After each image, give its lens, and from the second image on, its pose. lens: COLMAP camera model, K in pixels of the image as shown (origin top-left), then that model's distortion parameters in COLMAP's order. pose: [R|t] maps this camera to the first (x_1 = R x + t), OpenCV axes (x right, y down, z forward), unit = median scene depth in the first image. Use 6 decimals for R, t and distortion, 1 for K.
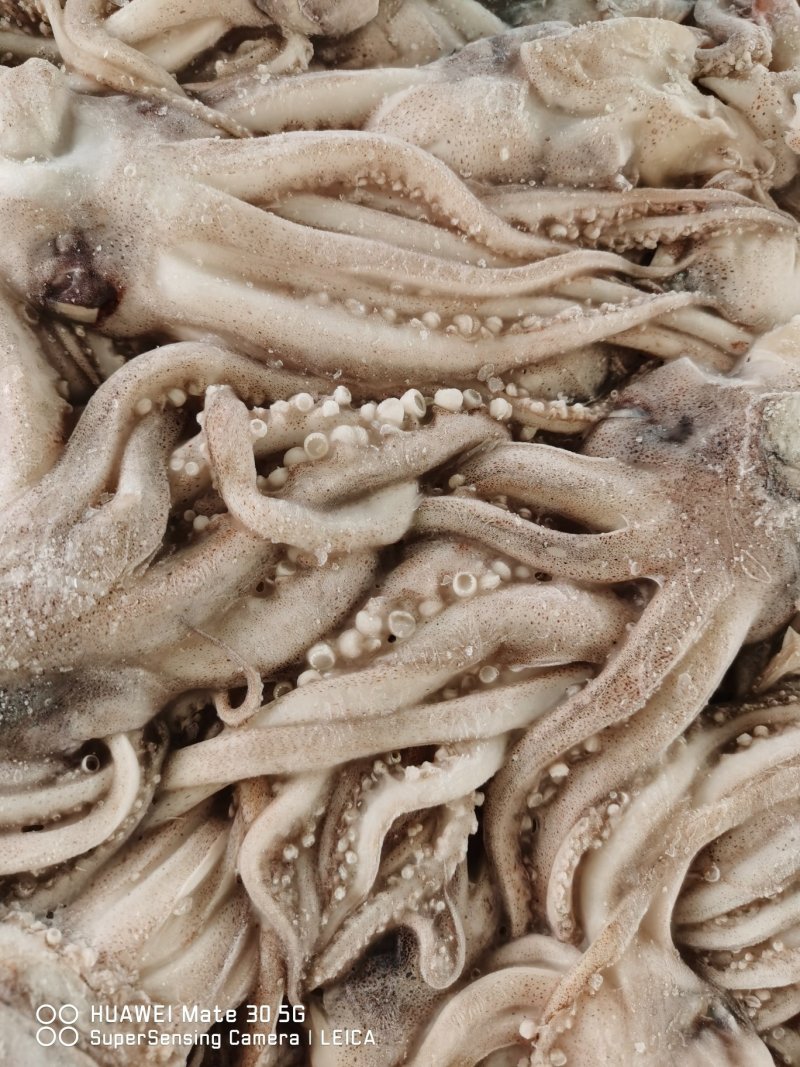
lens RADIAL K [[881.0, 0, 397.2], [0, 881.0, 541.9], [0, 0, 1]] dist [0.011080, -0.045103]
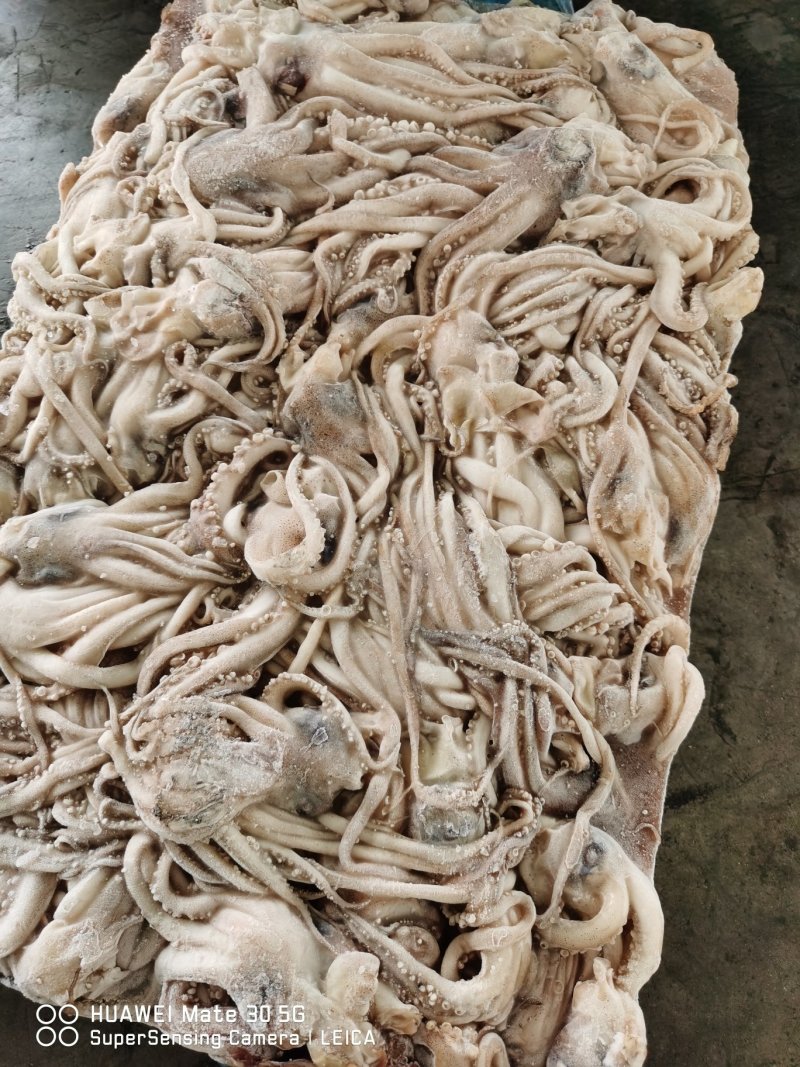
lens RADIAL K [[842.7, 0, 392.7], [0, 842.7, 532.4], [0, 0, 1]] dist [0.041555, -0.058324]
pose [[0.980818, 0.122790, -0.151388, 0.473320], [-0.153998, 0.964256, -0.215625, 1.502704], [0.119500, 0.234803, 0.964670, -1.057947]]
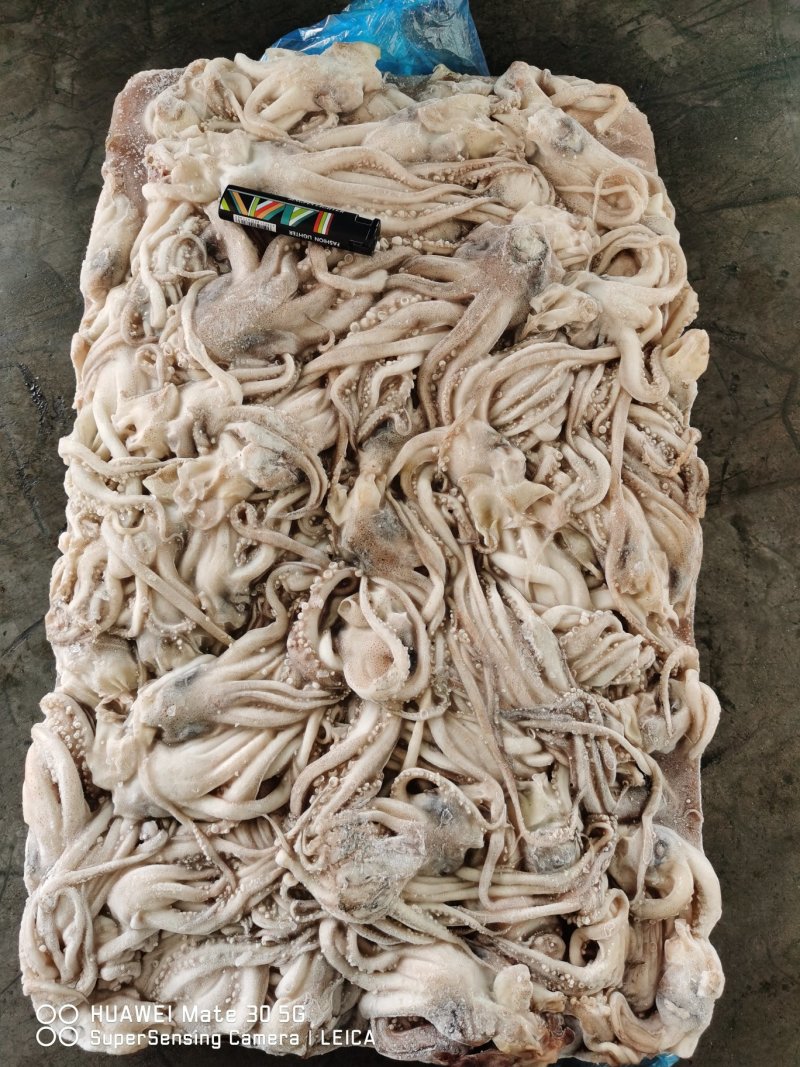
lens RADIAL K [[836.6, 0, 396.2], [0, 836.6, 536.9], [0, 0, 1]] dist [0.052990, -0.069826]
pose [[0.996780, -0.063732, -0.048662, 0.129559], [0.060871, 0.996449, -0.058179, 0.926041], [0.052197, 0.055030, 0.997119, -1.574754]]
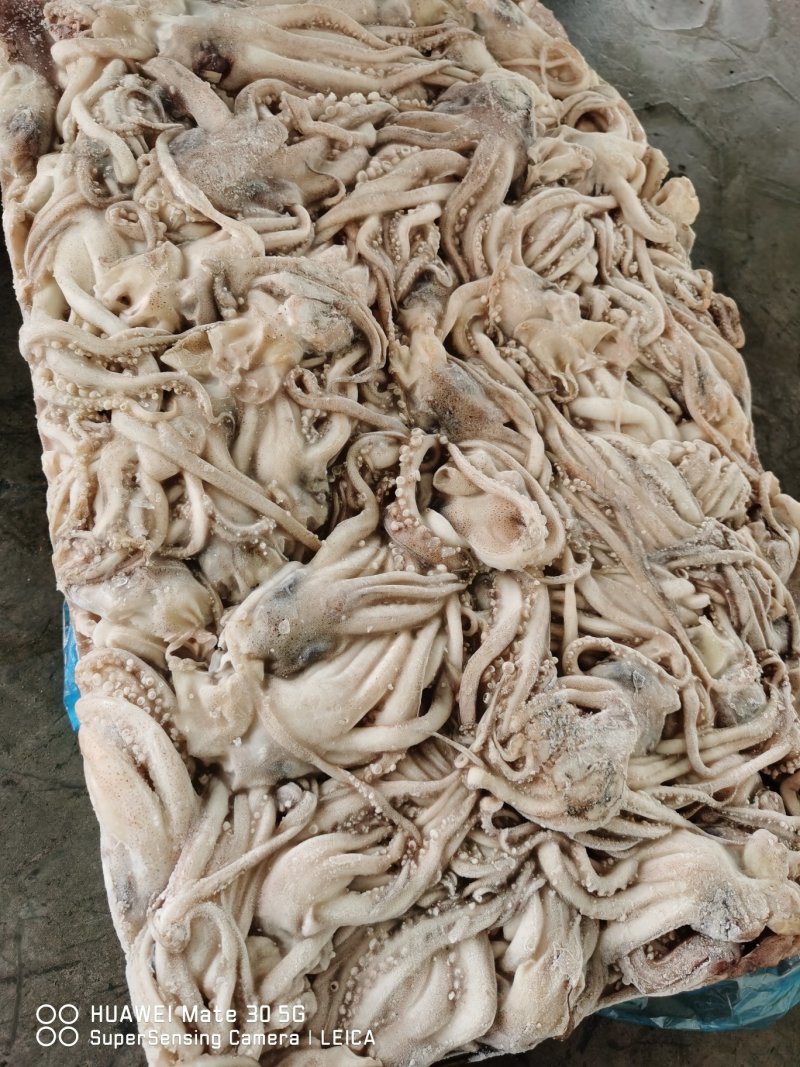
lens RADIAL K [[842.7, 0, 392.7], [0, 842.7, 532.4], [0, 0, 1]] dist [0.041555, -0.058324]
pose [[0.927284, -0.236713, 0.290019, -0.879692], [0.285321, 0.948421, -0.138166, 1.348757], [-0.242355, 0.210868, 0.946995, -0.987728]]
